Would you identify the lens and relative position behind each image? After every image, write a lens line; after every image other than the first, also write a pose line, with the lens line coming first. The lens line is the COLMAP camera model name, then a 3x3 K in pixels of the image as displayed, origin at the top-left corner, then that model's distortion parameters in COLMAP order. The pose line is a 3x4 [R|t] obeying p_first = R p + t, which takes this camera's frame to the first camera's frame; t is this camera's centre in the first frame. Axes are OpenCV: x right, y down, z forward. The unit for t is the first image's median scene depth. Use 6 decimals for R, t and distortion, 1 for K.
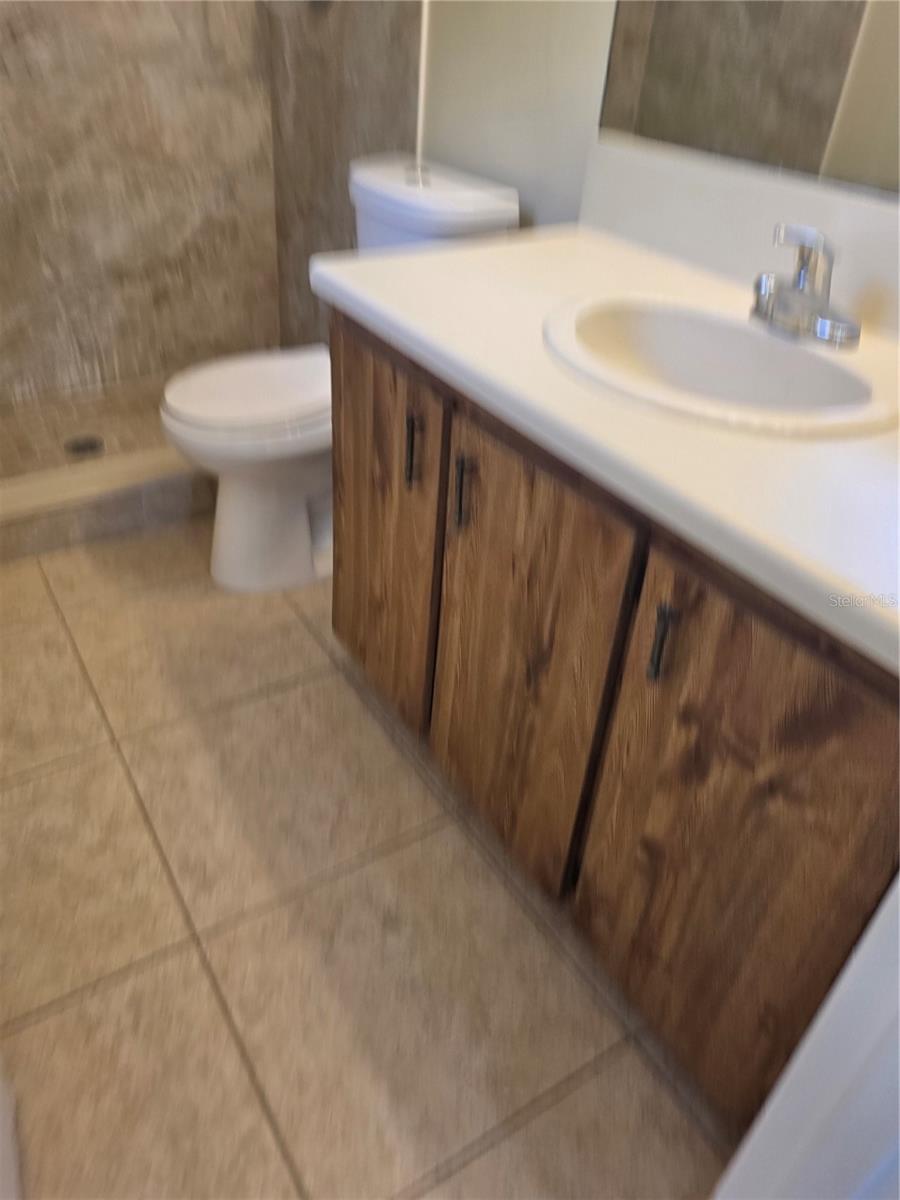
lens RADIAL K [[875.4, 0, 443.8], [0, 875.4, 602.3], [0, 0, 1]] dist [0.064414, -0.067489]
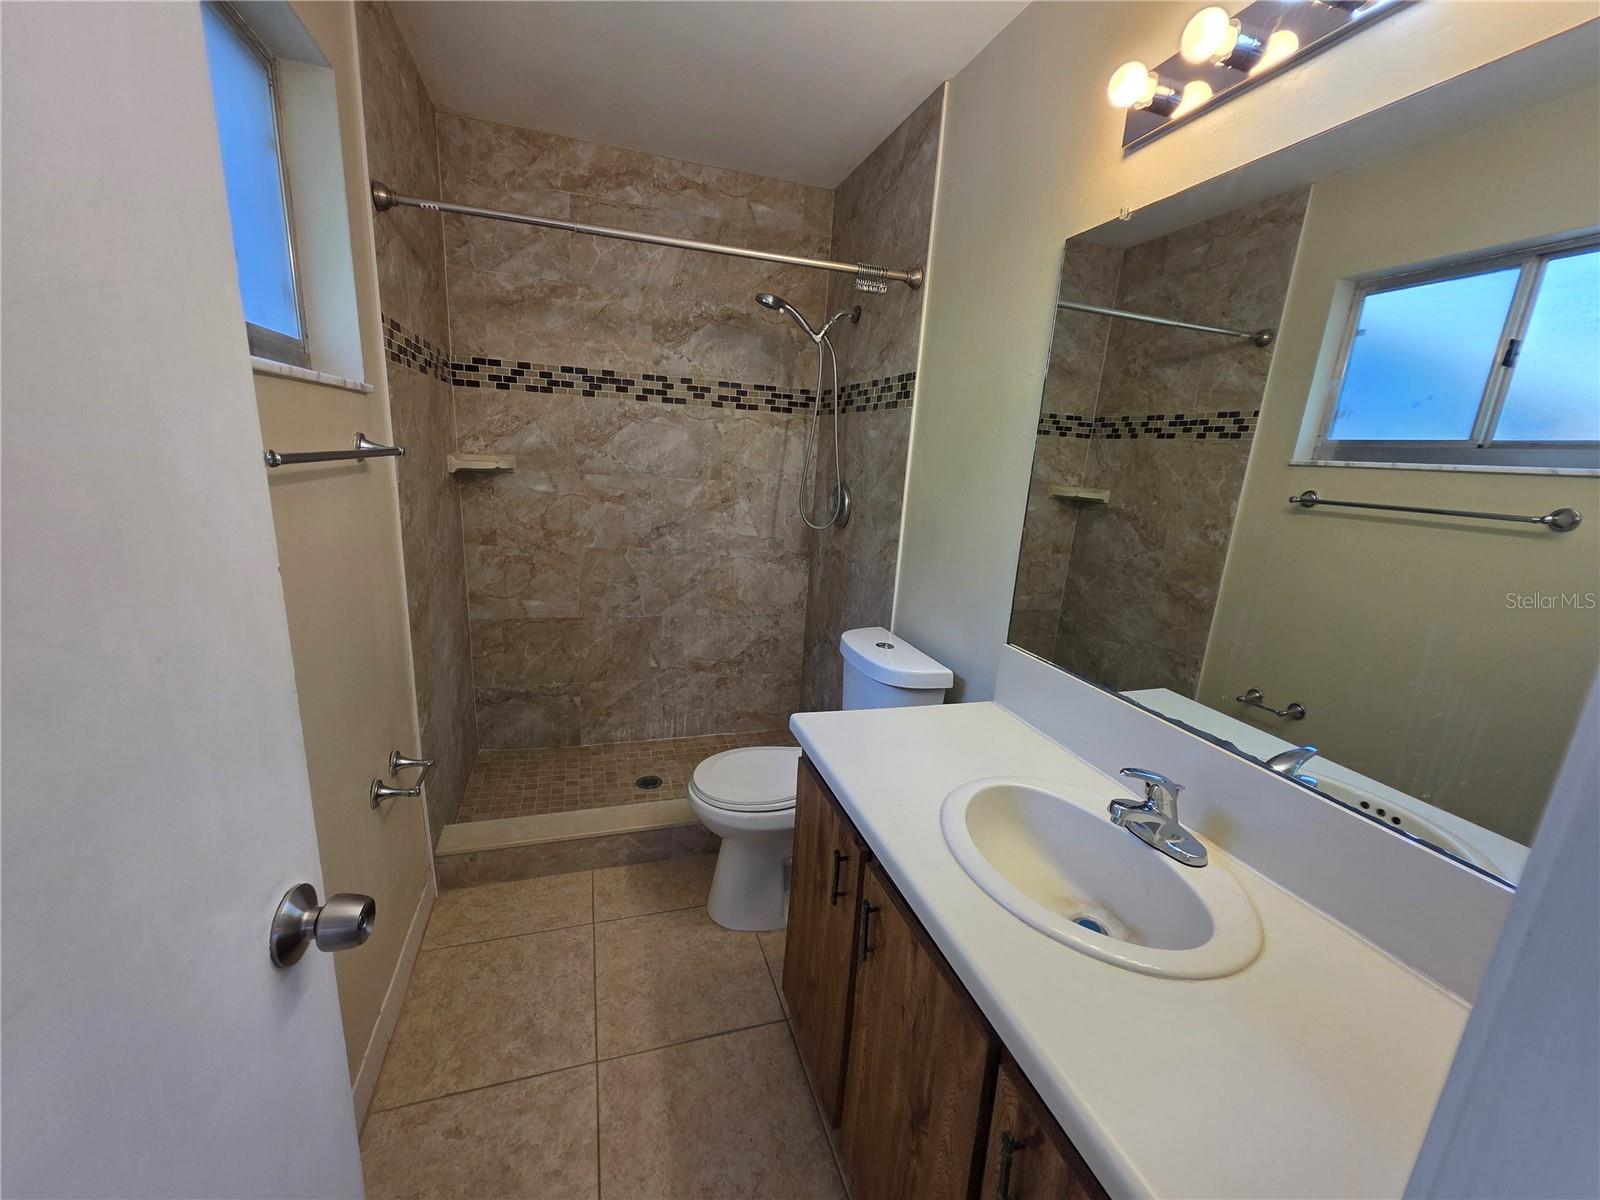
lens RADIAL K [[647.6, 0, 791.6], [0, 647.6, 615.1], [0, 0, 1]] dist [0.002377, -0.001074]
pose [[0.971396, 0.055052, -0.230995, 0.072934], [-0.136281, 0.925857, -0.352443, -0.142686], [0.194465, 0.373842, 0.906877, -0.014379]]
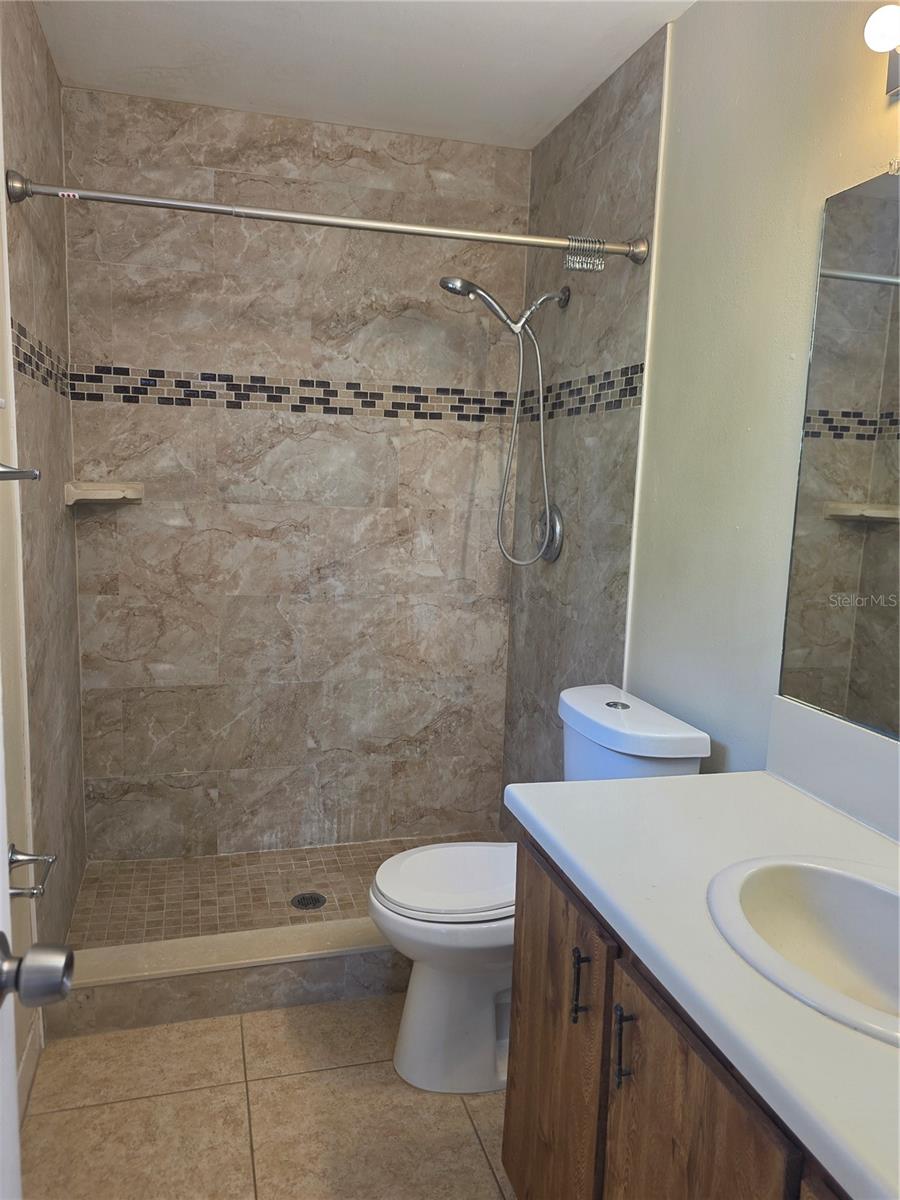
lens RADIAL K [[875.4, 0, 430.8], [0, 875.4, 610.4], [0, 0, 1]] dist [0.064414, -0.067489]
pose [[0.959482, 0.010279, -0.281581, 0.063329], [-0.136782, 0.890678, -0.433571, -0.071933], [0.246342, 0.454519, 0.855996, -0.086447]]
